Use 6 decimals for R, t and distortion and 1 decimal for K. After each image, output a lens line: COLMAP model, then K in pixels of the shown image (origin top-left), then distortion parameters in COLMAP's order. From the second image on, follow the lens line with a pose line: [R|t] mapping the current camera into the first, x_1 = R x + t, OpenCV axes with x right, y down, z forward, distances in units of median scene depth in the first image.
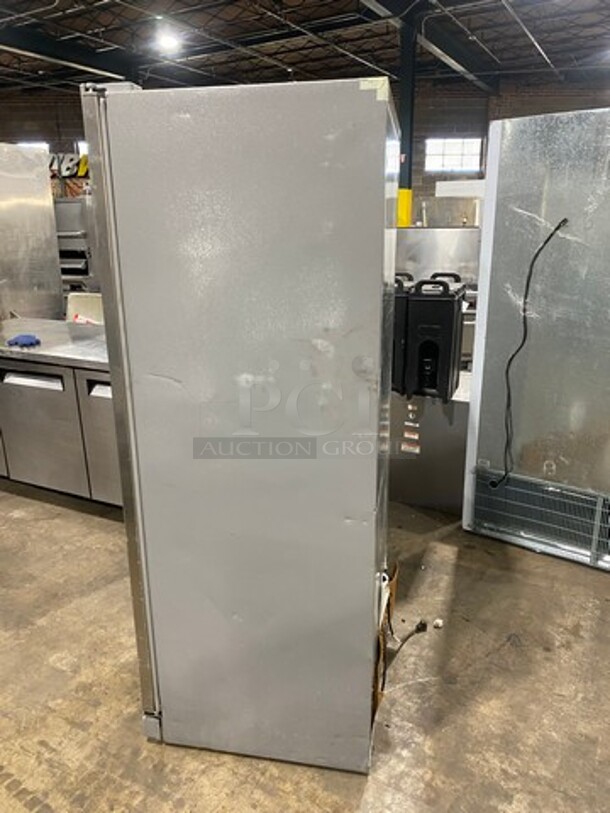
lens RADIAL K [[619.0, 0, 306.7], [0, 619.0, 418.6], [0, 0, 1]] dist [0.013469, -0.002878]
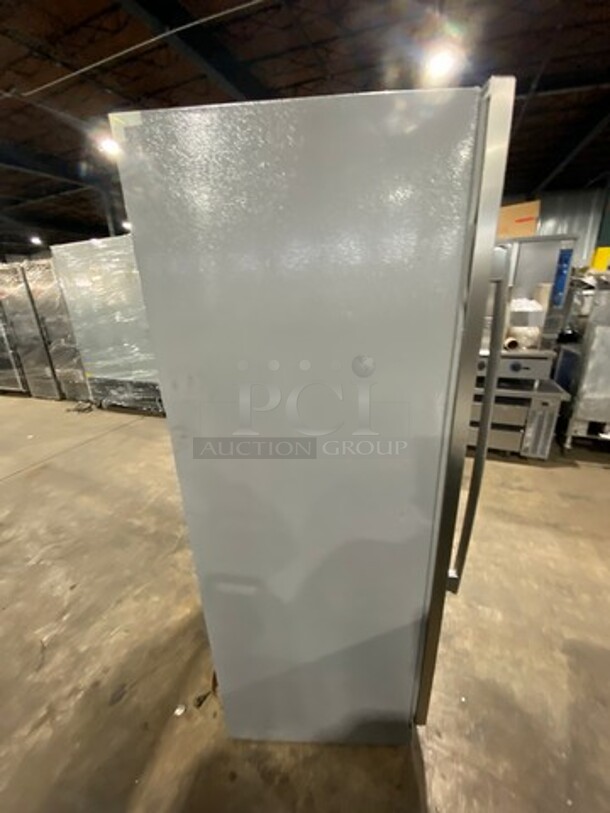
lens RADIAL K [[328.7, 0, 305.0], [0, 328.7, 406.5], [0, 0, 1]] dist [-0.000682, -0.016240]
pose [[-0.991482, 0.079838, -0.102906, 0.033589], [0.002079, 0.799696, 0.600402, -0.365016], [0.130228, 0.595073, -0.793050, 1.178656]]
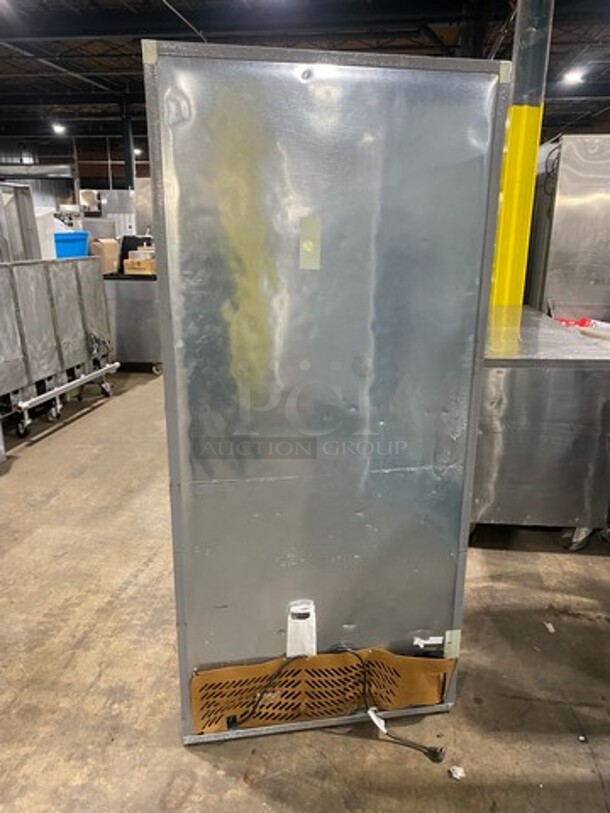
lens RADIAL K [[619.0, 0, 306.7], [0, 619.0, 418.6], [0, 0, 1]] dist [0.013469, -0.002878]
pose [[0.345369, 0.299968, -0.889235, 0.686986], [-0.297077, 0.933757, 0.199605, -0.145639], [0.890205, 0.195234, 0.411604, 0.487628]]
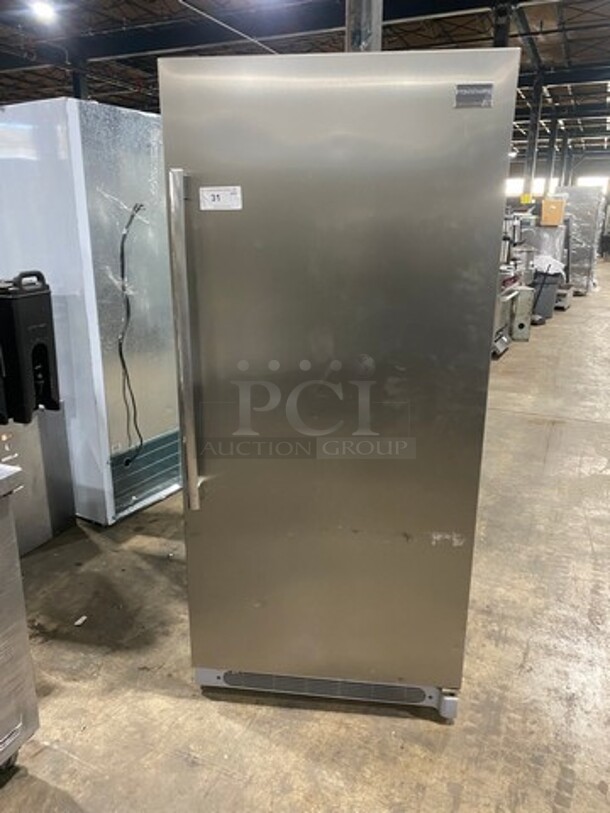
lens RADIAL K [[605.2, 0, 300.4], [0, 605.2, 409.4], [0, 0, 1]] dist [0.042337, -0.040878]
pose [[-0.071902, -0.285479, 0.955684, -0.821994], [0.302015, 0.906951, 0.293644, -0.229531], [-0.950588, 0.309745, 0.021007, 0.854605]]
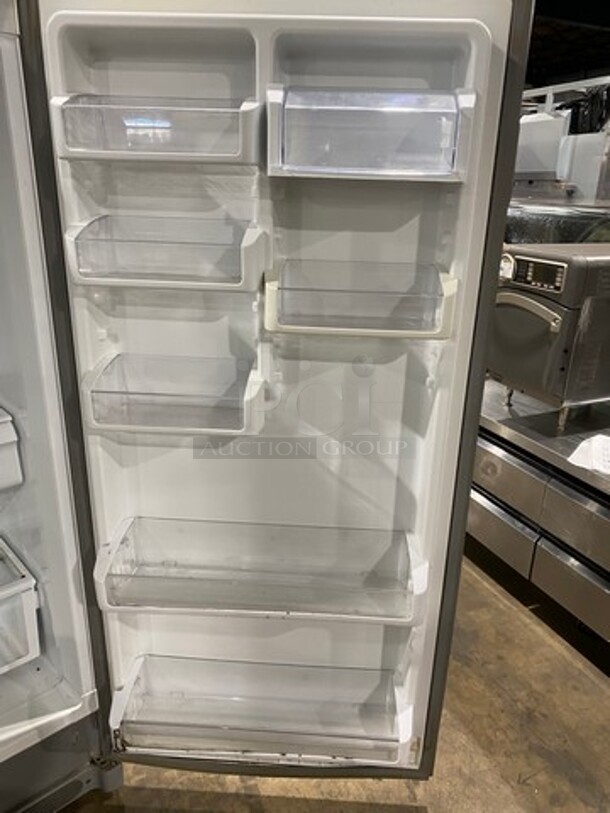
lens RADIAL K [[605.2, 0, 300.4], [0, 605.2, 409.4], [0, 0, 1]] dist [0.042337, -0.040878]
pose [[-0.793801, -0.222053, 0.566192, -0.646373], [0.169901, 0.812932, 0.557023, -0.257518], [-0.583964, 0.538362, -0.607579, 0.877731]]
